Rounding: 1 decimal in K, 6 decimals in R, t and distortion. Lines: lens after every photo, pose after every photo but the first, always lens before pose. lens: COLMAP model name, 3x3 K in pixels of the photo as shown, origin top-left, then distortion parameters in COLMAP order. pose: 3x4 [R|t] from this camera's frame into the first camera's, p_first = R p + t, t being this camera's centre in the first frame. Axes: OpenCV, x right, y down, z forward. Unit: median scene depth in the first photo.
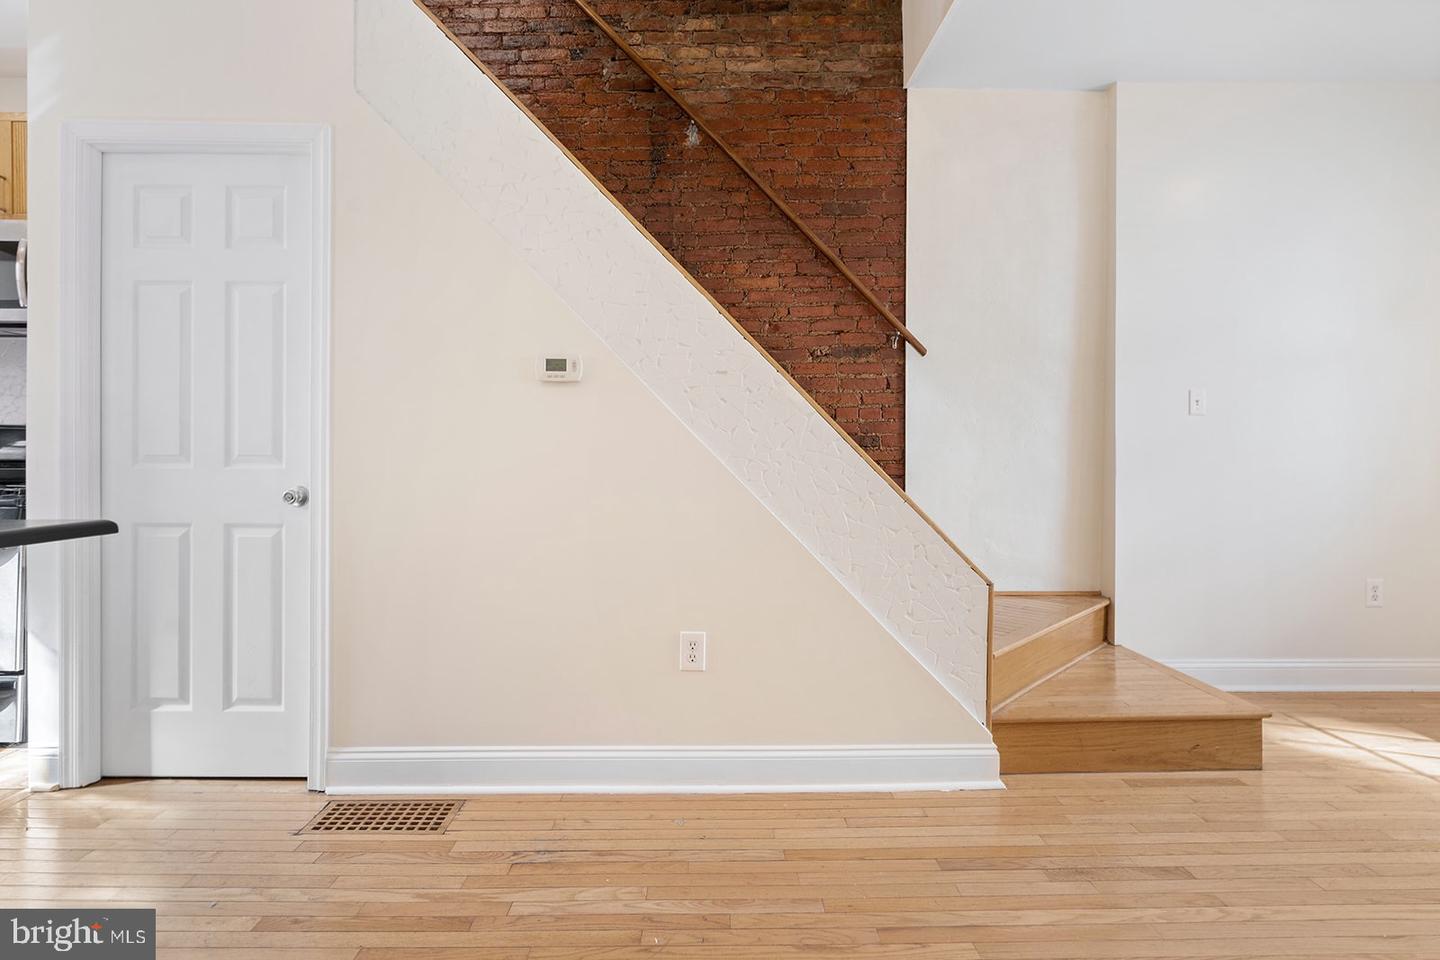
lens RADIAL K [[736.2, 0, 726.4], [0, 736.2, 477.4], [0, 0, 1]] dist [-0.000413, 0.000483]
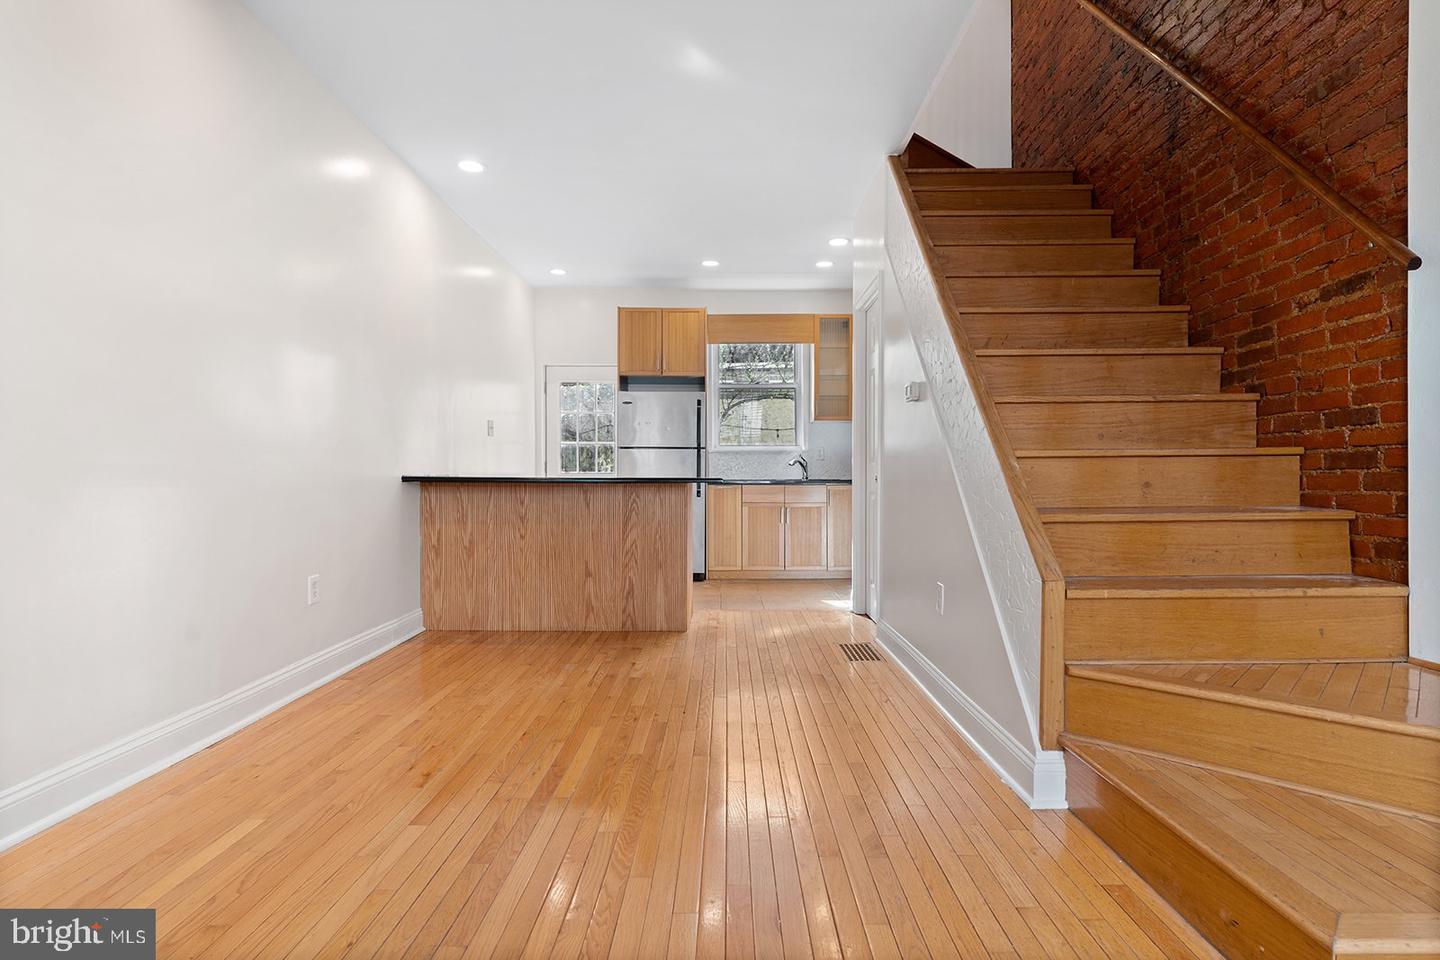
lens RADIAL K [[736.2, 0, 726.4], [0, 736.2, 477.4], [0, 0, 1]] dist [-0.000413, 0.000483]
pose [[-0.031732, -0.002417, -0.999493, 1.395919], [-0.001032, 0.999997, -0.002386, 0.015162], [0.999496, 0.000956, -0.031735, 0.696422]]
